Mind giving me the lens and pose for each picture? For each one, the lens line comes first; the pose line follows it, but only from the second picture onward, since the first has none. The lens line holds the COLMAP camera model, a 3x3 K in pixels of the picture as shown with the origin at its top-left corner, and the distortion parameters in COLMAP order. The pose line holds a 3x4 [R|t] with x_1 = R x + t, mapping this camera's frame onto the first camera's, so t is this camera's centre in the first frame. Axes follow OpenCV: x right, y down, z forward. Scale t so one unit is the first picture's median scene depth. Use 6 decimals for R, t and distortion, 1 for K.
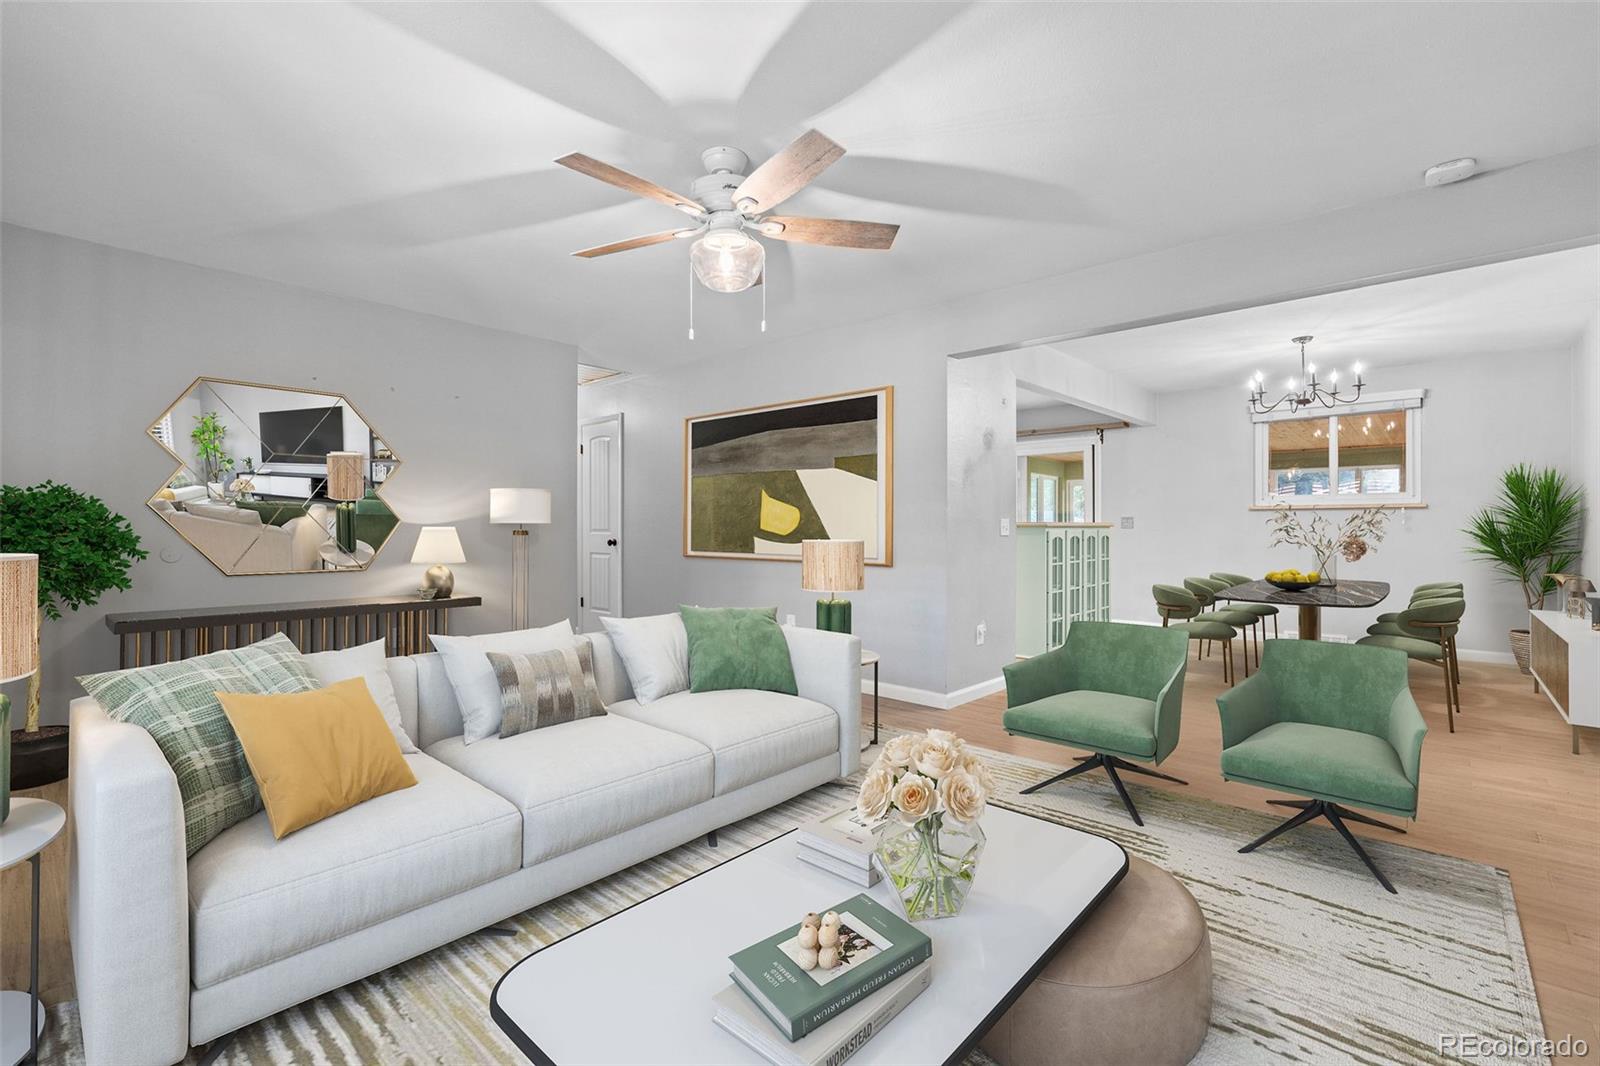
lens RADIAL K [[707.9, 0, 799.1], [0, 707.9, 524.5], [0, 0, 1]] dist [0.001554, -0.000305]
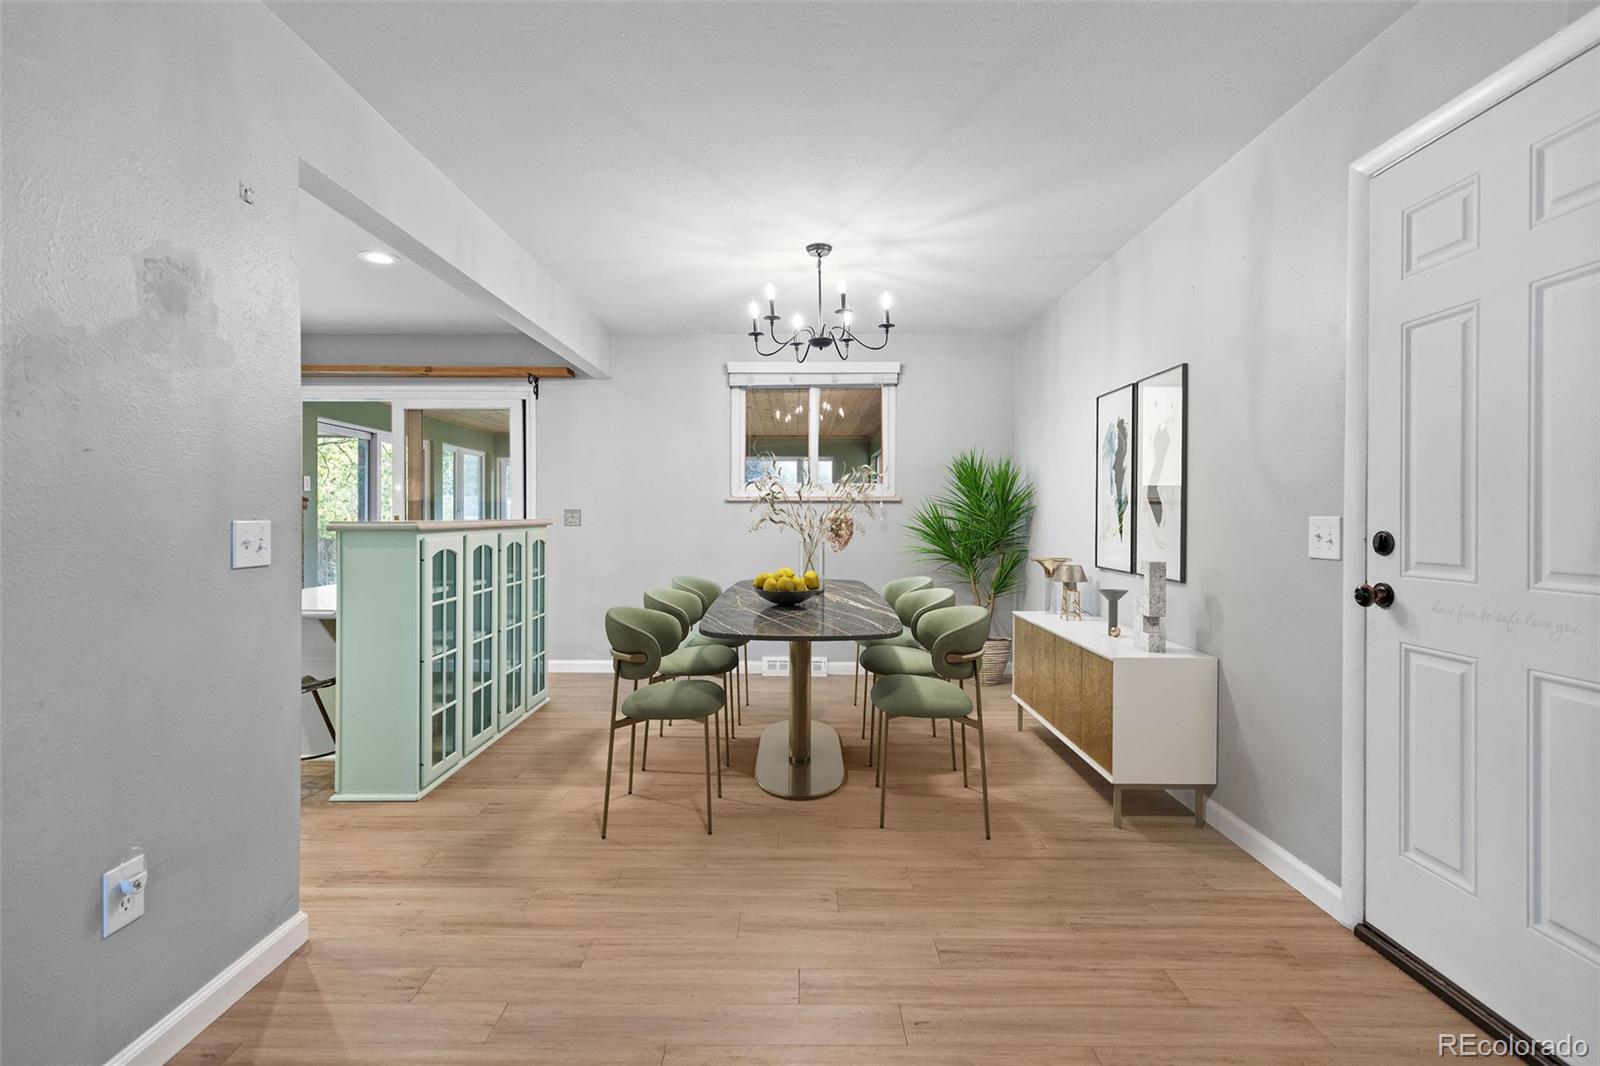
lens RADIAL K [[715.4, 0, 787.9], [0, 715.4, 514.5], [0, 0, 1]] dist [0.000818, -0.000092]
pose [[0.748542, 0.000234, 0.663088, 0.198690], [-0.001401, 0.999998, 0.001229, -0.008819], [-0.663086, -0.001850, 0.748541, 0.425500]]
